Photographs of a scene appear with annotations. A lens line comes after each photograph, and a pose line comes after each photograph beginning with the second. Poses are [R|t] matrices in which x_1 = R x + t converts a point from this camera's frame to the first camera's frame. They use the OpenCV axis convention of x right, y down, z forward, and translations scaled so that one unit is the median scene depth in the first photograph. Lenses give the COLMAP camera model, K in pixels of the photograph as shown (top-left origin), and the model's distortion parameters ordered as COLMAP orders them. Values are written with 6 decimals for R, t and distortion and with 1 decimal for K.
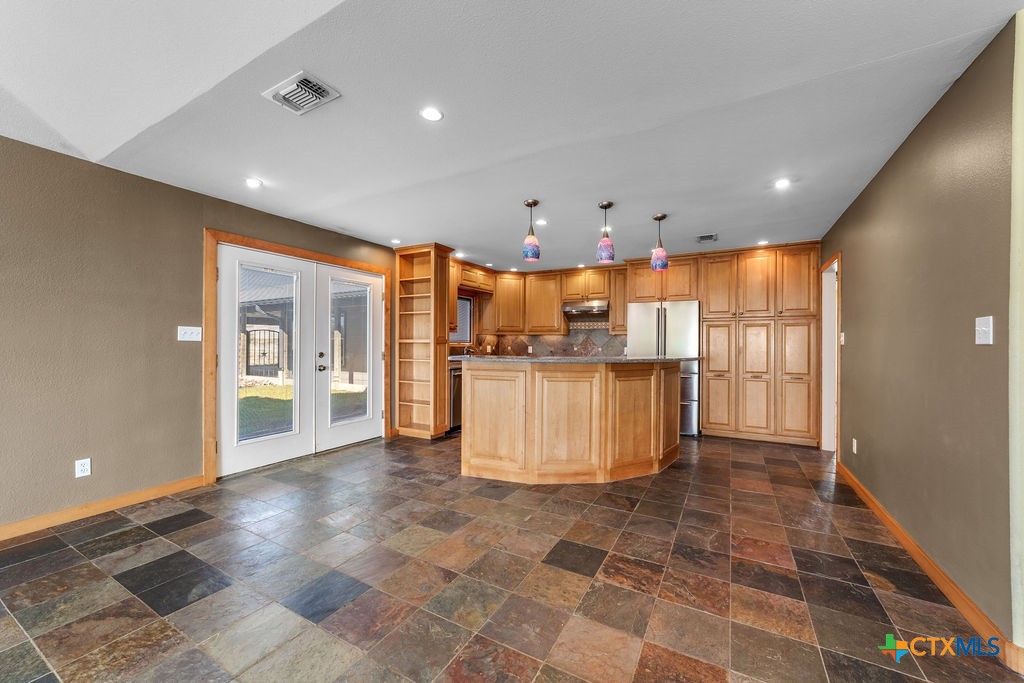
lens RADIAL K [[396.1, 0, 502.1], [0, 396.1, 343.8], [0, 0, 1]] dist [-0.014011, 0.005179]
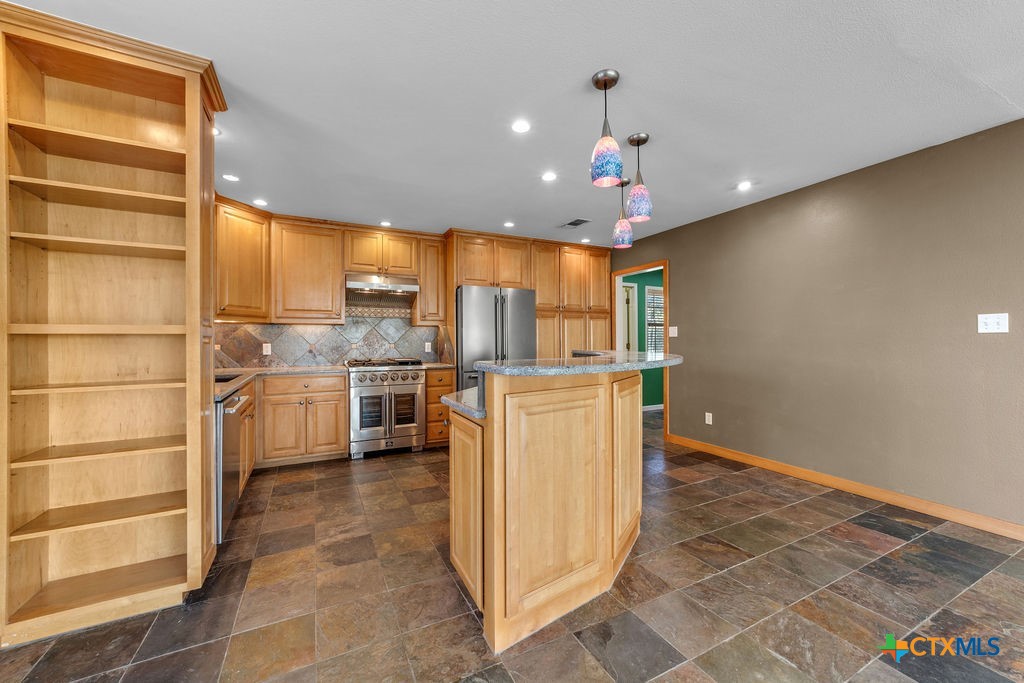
lens RADIAL K [[396.1, 0, 511.5], [0, 396.1, 342.2], [0, 0, 1]] dist [-0.014011, 0.005179]
pose [[0.551875, -0.011165, 0.833852, -0.315425], [0.009660, 0.999929, 0.006996, 0.005329], [-0.833871, 0.004195, 0.551944, 0.560957]]
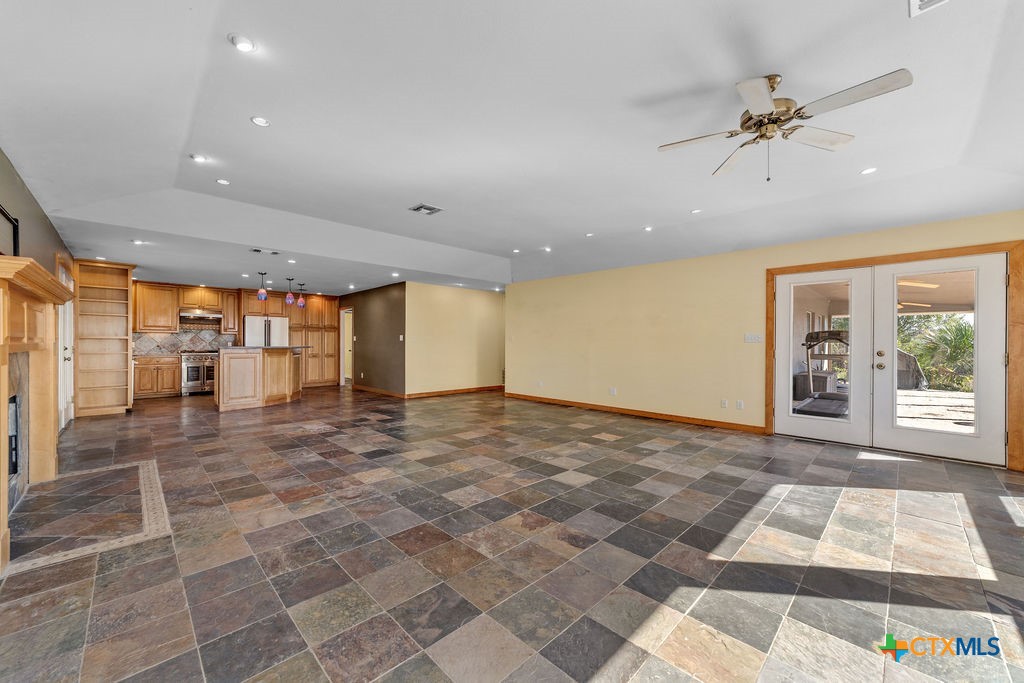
lens RADIAL K [[396.1, 0, 510.3], [0, 396.1, 345.2], [0, 0, 1]] dist [-0.014011, 0.005179]
pose [[0.275287, -0.008150, 0.961327, -1.087727], [-0.002546, 0.999954, 0.009207, 0.003518], [-0.961359, -0.004982, 0.275254, -0.580617]]
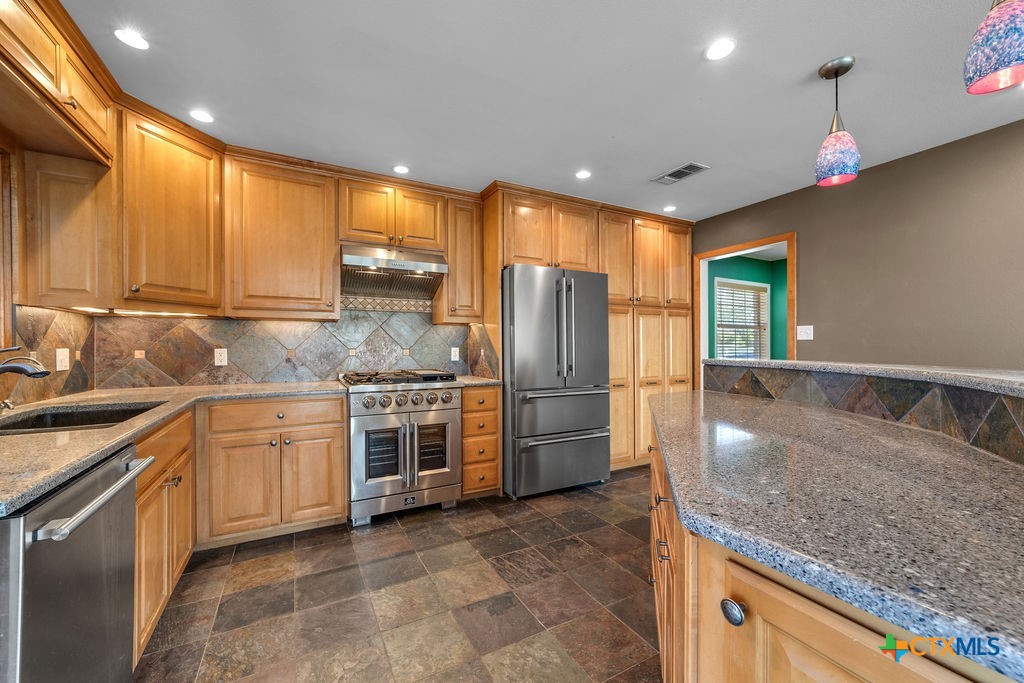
lens RADIAL K [[396.1, 0, 508.2], [0, 396.1, 352.7], [0, 0, 1]] dist [-0.014011, 0.005179]
pose [[0.527132, -0.021713, 0.849506, -0.158123], [0.008035, 0.999756, 0.020568, 0.006848], [-0.849746, -0.004017, 0.527178, 0.826840]]
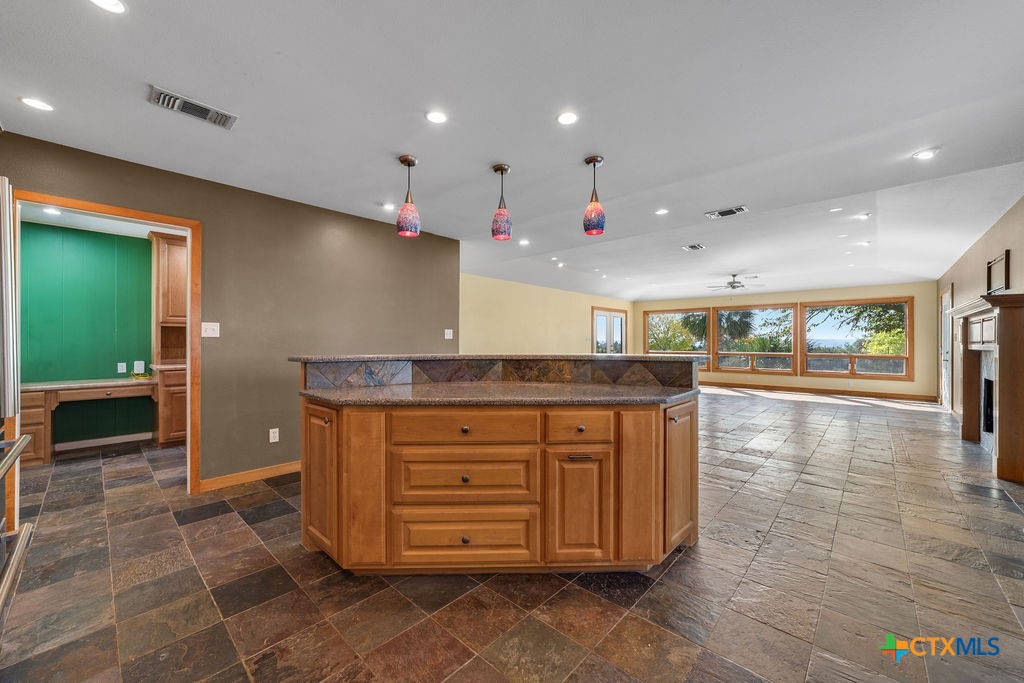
lens RADIAL K [[396.1, 0, 503.9], [0, 396.1, 346.7], [0, 0, 1]] dist [-0.014011, 0.005179]
pose [[-0.973658, -0.010473, 0.227774, 0.043299], [-0.007621, 0.999881, 0.013398, 0.006586], [-0.227887, 0.011309, -0.973622, 1.247044]]
